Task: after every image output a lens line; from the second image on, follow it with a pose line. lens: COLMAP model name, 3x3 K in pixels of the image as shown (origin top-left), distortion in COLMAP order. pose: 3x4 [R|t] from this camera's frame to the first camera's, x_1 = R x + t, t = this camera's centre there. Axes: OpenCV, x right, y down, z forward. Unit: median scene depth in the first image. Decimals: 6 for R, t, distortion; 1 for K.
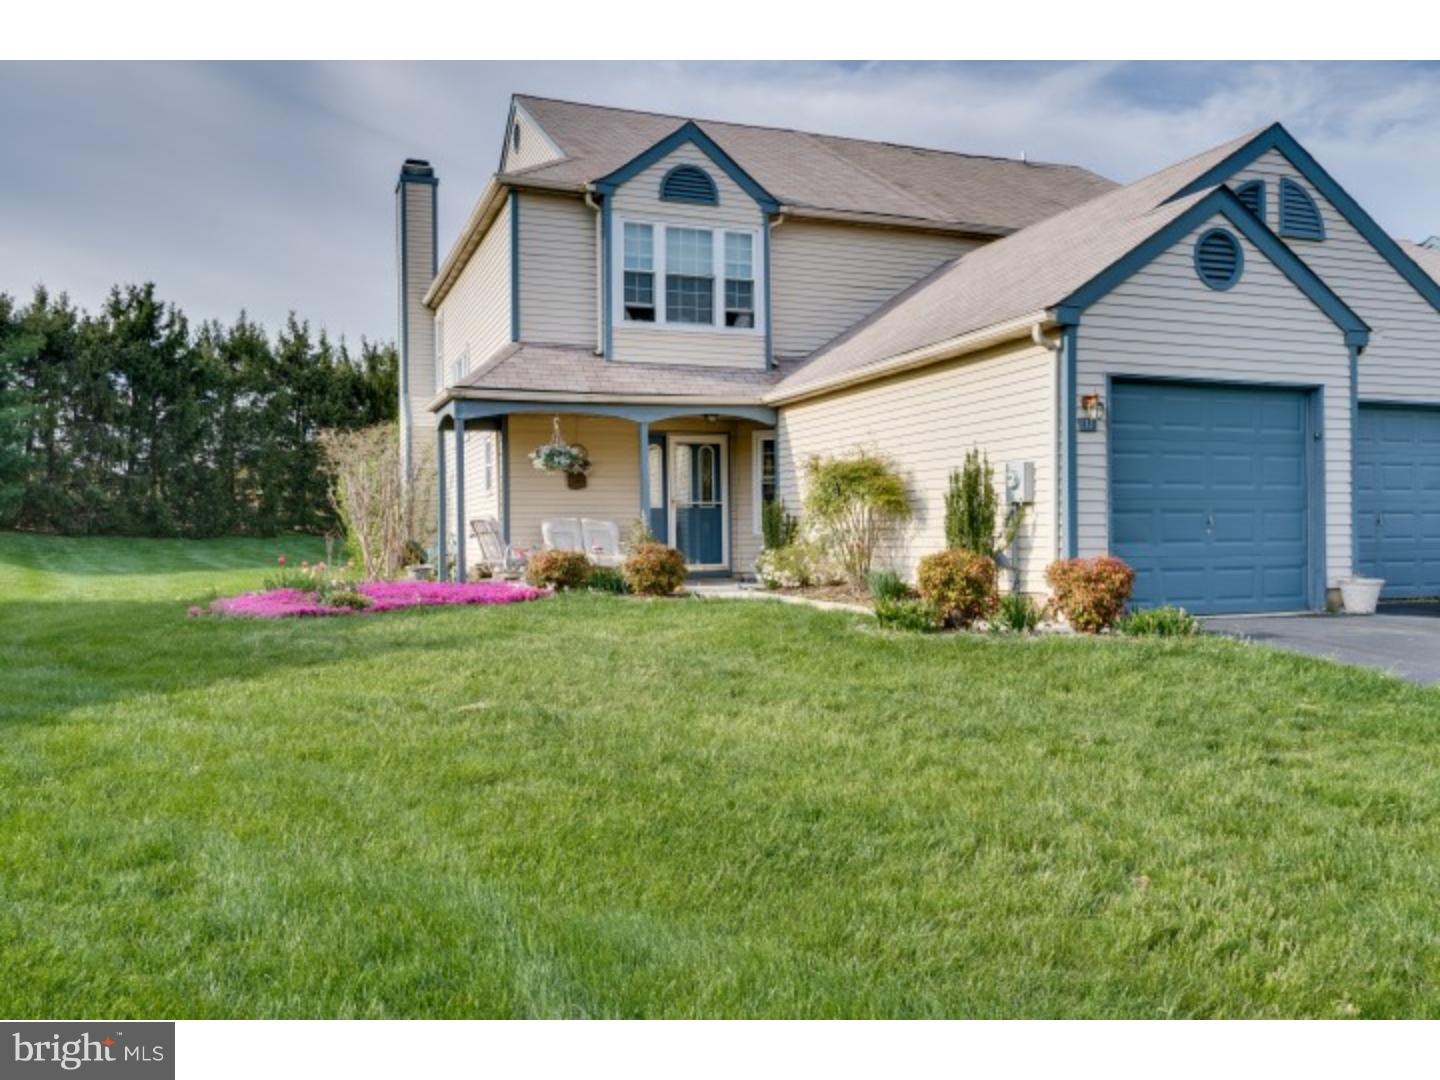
lens RADIAL K [[1144.9, 0, 720.0], [0, 1144.9, 540.0], [0, 0, 1]] dist [-0.000101, 0.003743]
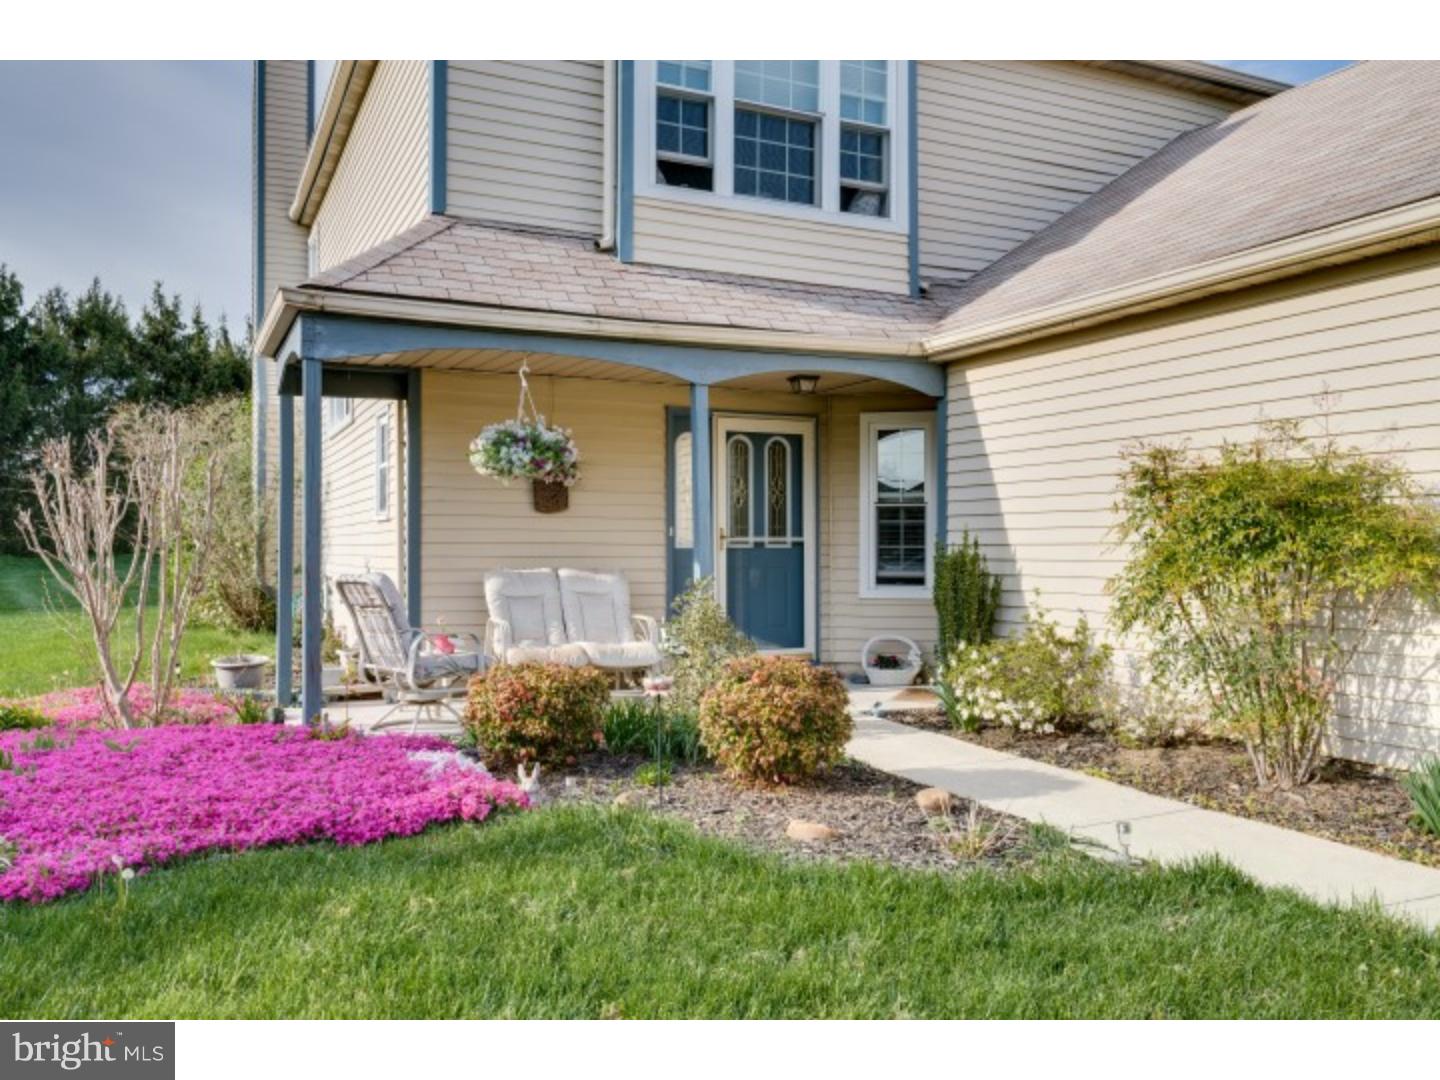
lens RADIAL K [[1144.9, 0, 720.0], [0, 1144.9, 540.0], [0, 0, 1]] dist [-0.000101, 0.003743]
pose [[0.997086, 0.013002, 0.075175, -0.087050], [-0.012257, 0.999871, -0.010358, -0.027393], [-0.075300, 0.009407, 0.997117, 0.467804]]
